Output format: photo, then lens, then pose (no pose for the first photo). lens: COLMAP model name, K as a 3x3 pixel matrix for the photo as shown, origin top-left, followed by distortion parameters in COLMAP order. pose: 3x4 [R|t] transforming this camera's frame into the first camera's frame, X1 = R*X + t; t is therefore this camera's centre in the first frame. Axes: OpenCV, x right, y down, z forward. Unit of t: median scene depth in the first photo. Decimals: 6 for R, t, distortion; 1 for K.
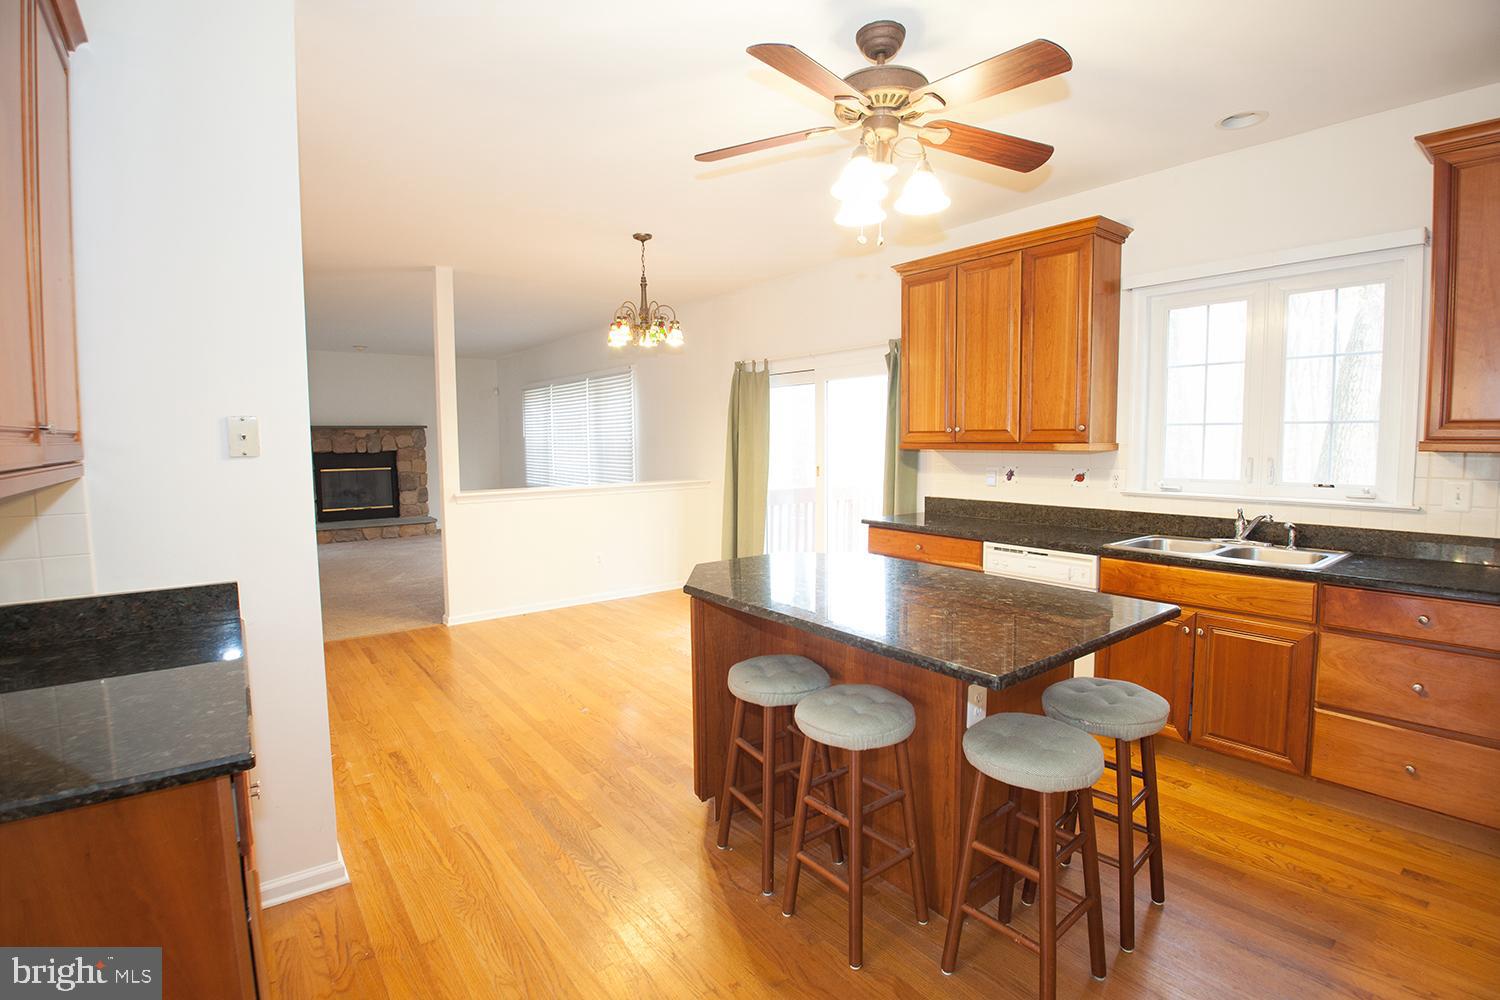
lens RADIAL K [[702.0, 0, 753.4], [0, 702.0, 495.7], [0, 0, 1]] dist [-0.023520, -0.000254]
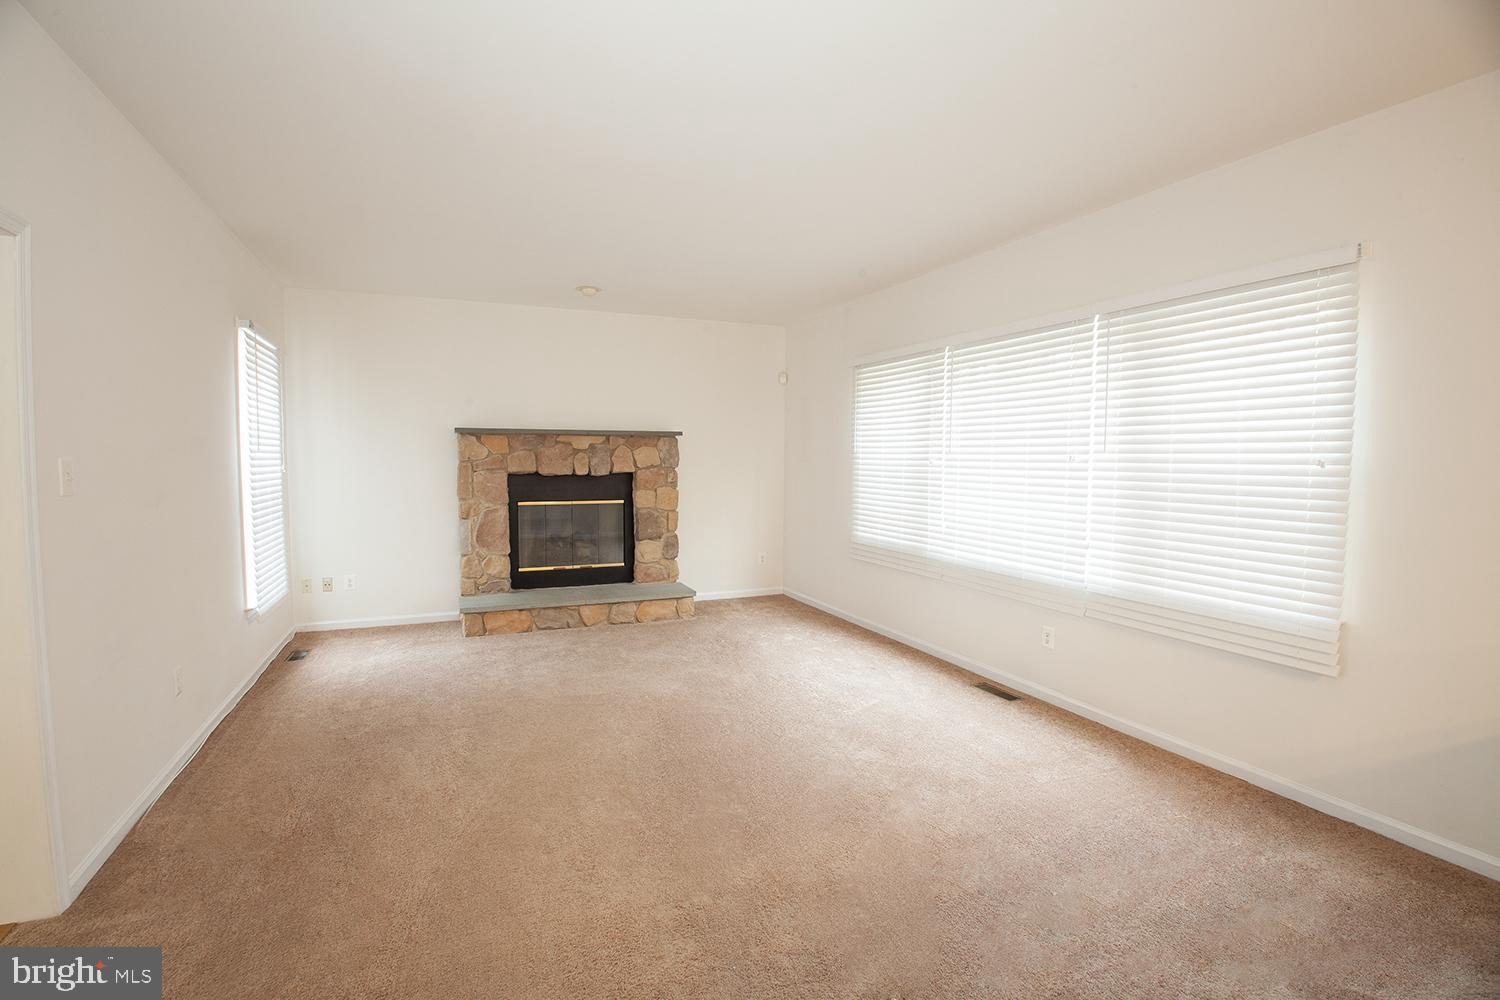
lens RADIAL K [[702.0, 0, 750.7], [0, 702.0, 504.9], [0, 0, 1]] dist [-0.023520, -0.000254]
pose [[0.972608, 0.029600, -0.230559, -0.275309], [-0.033133, 0.999385, -0.011467, -0.033327], [0.230078, 0.018792, 0.972991, 0.439302]]
